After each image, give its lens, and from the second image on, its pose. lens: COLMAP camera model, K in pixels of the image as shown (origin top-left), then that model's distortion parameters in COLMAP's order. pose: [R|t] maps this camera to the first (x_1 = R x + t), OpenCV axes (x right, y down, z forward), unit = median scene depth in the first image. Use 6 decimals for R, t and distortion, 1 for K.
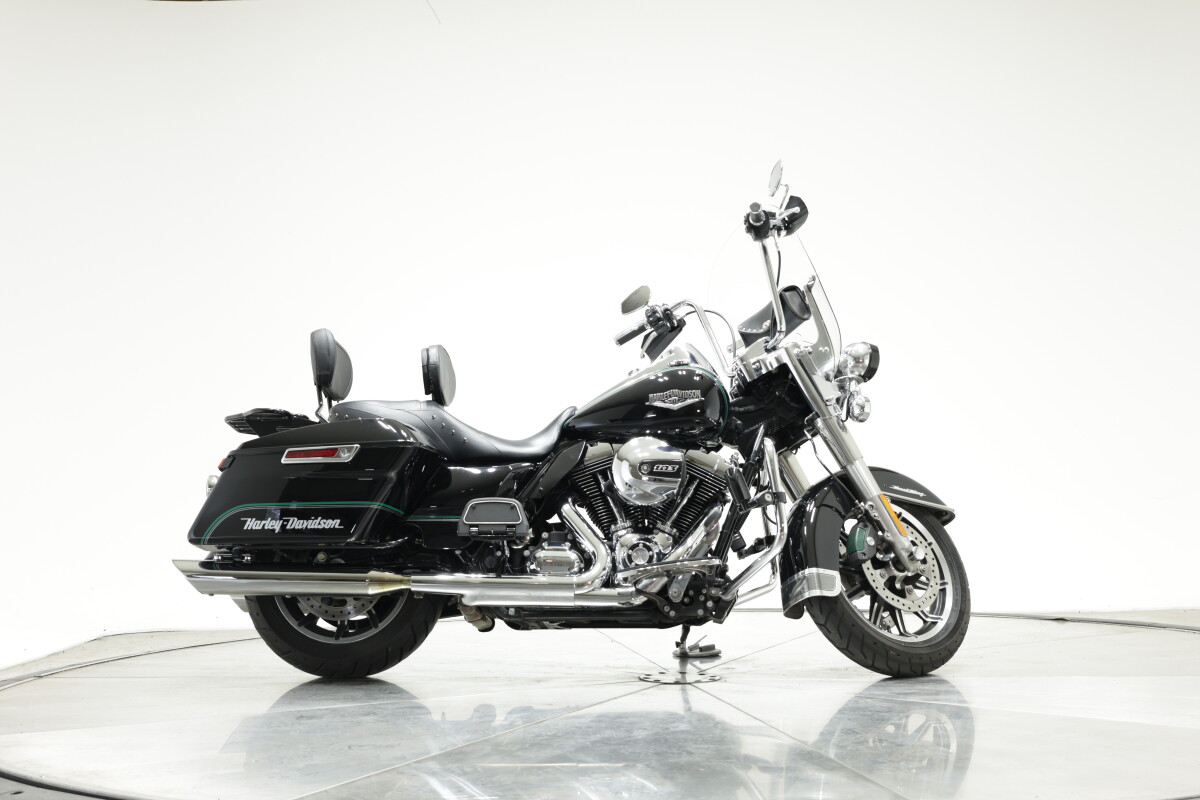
lens RADIAL K [[1651.9, 0, 592.2], [0, 1651.9, 396.5], [0, 0, 1]] dist [0.063401, 0.000000]
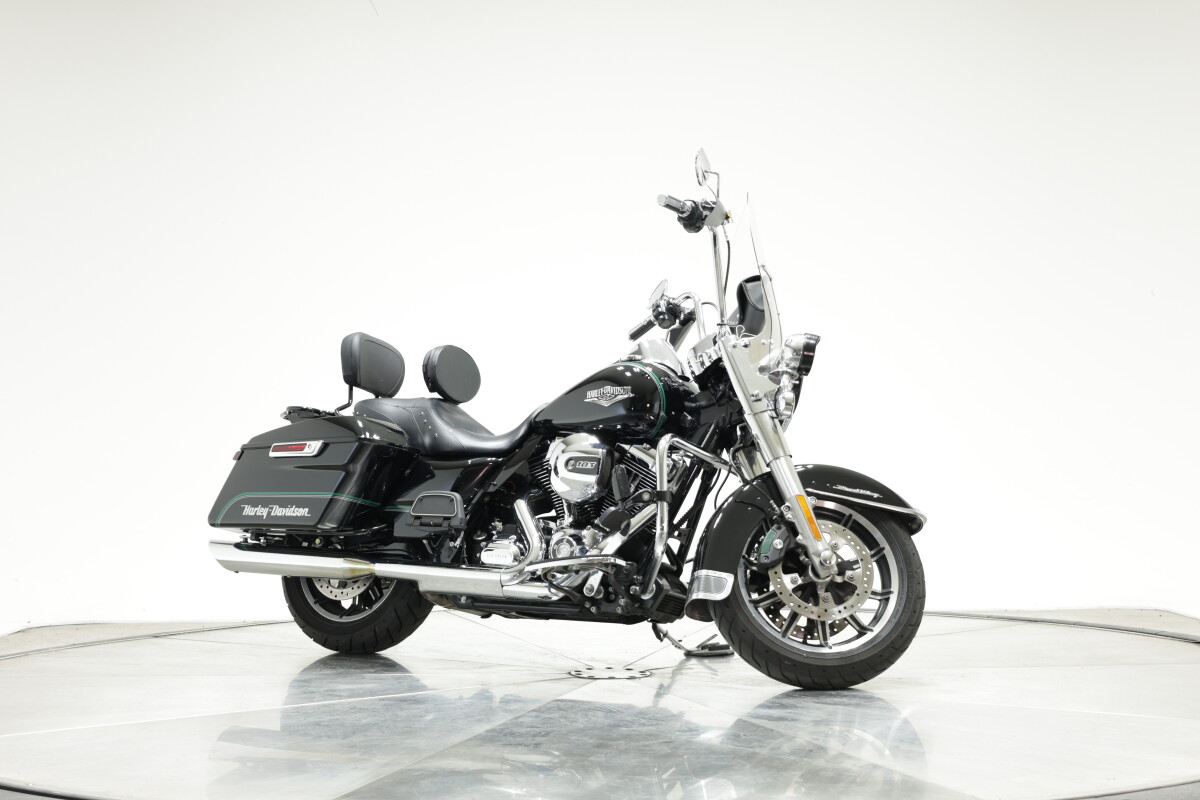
lens RADIAL K [[1651.9, 0, 599.2], [0, 1651.9, 400.5], [0, 0, 1]] dist [0.063401, 0.000000]
pose [[0.893503, -0.006048, -0.449016, 0.494870], [0.011935, 0.999876, 0.010281, -0.005722], [0.448898, -0.014545, 0.893465, 0.106535]]
